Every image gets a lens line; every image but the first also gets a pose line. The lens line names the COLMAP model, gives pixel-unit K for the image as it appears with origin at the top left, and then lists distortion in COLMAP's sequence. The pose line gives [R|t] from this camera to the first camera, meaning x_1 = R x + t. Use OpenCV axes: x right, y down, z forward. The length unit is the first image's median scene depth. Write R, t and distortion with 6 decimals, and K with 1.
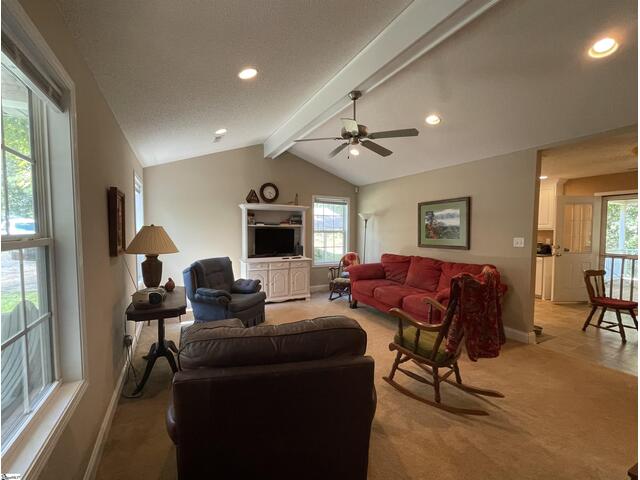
lens RADIAL K [[272.4, 0, 314.8], [0, 272.4, 241.7], [0, 0, 1]] dist [-0.001672, 0.000351]
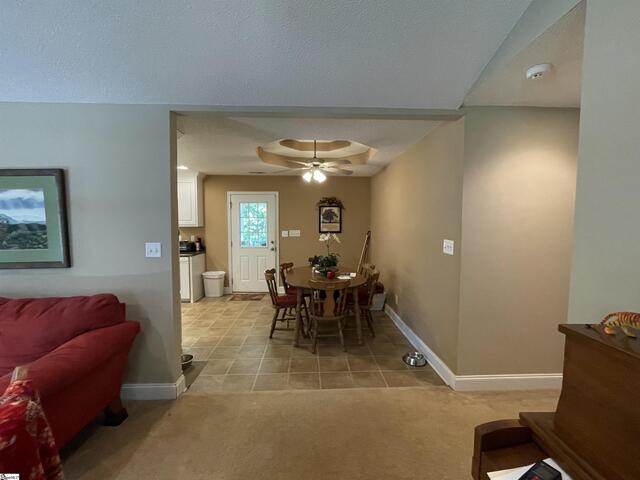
lens RADIAL K [[272.4, 0, 321.5], [0, 272.4, 238.2], [0, 0, 1]] dist [-0.001672, 0.000351]
pose [[0.408638, -0.048236, 0.911421, 0.275182], [0.042411, 0.998527, 0.033831, -0.025414], [-0.911711, 0.024830, 0.410082, 0.313762]]
